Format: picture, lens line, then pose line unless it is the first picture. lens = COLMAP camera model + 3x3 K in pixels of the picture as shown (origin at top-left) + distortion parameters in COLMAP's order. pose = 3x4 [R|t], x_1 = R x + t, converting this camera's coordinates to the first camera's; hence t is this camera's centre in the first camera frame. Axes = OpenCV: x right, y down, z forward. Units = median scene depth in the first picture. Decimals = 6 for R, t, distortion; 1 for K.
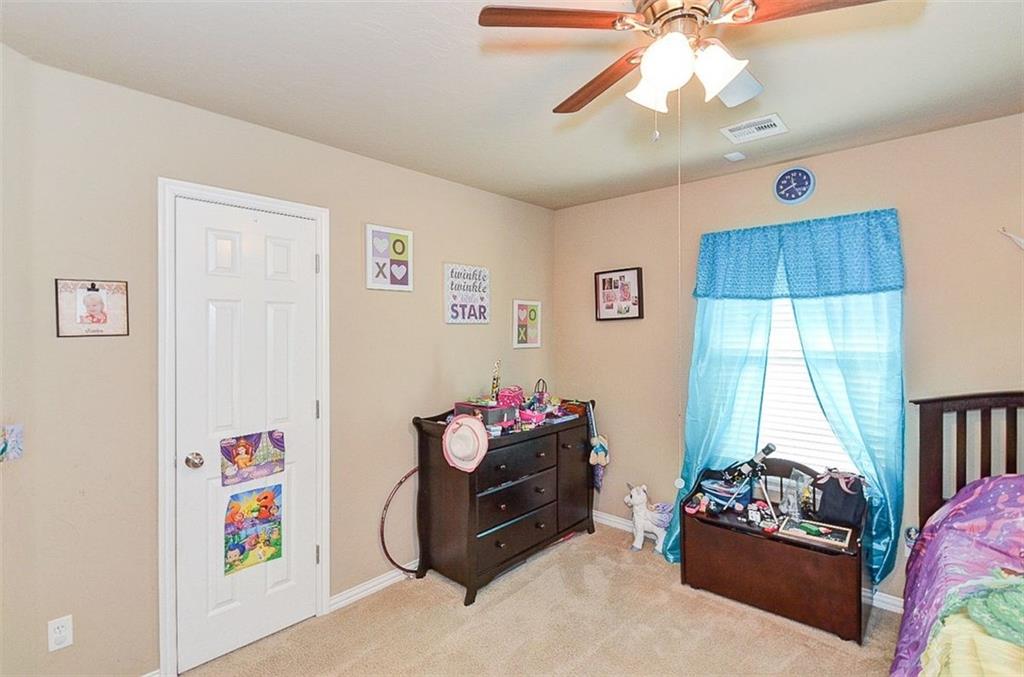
lens RADIAL K [[481.1, 0, 493.2], [0, 481.1, 334.0], [0, 0, 1]] dist [-0.000324, 0.000117]
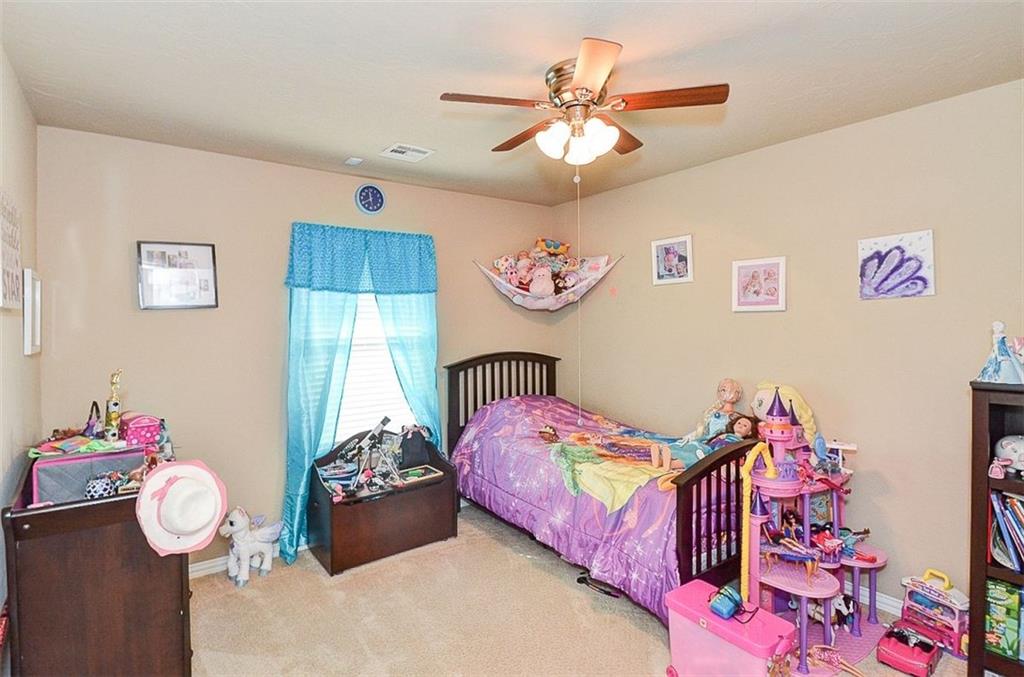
lens RADIAL K [[519.6, 0, 513.0], [0, 519.6, 324.9], [0, 0, 1]] dist [0.000358, -0.000169]
pose [[0.166367, -0.011404, 0.985998, -0.596806], [0.015632, 0.999838, 0.008926, -0.003108], [-0.985940, 0.013929, 0.166518, 0.445498]]
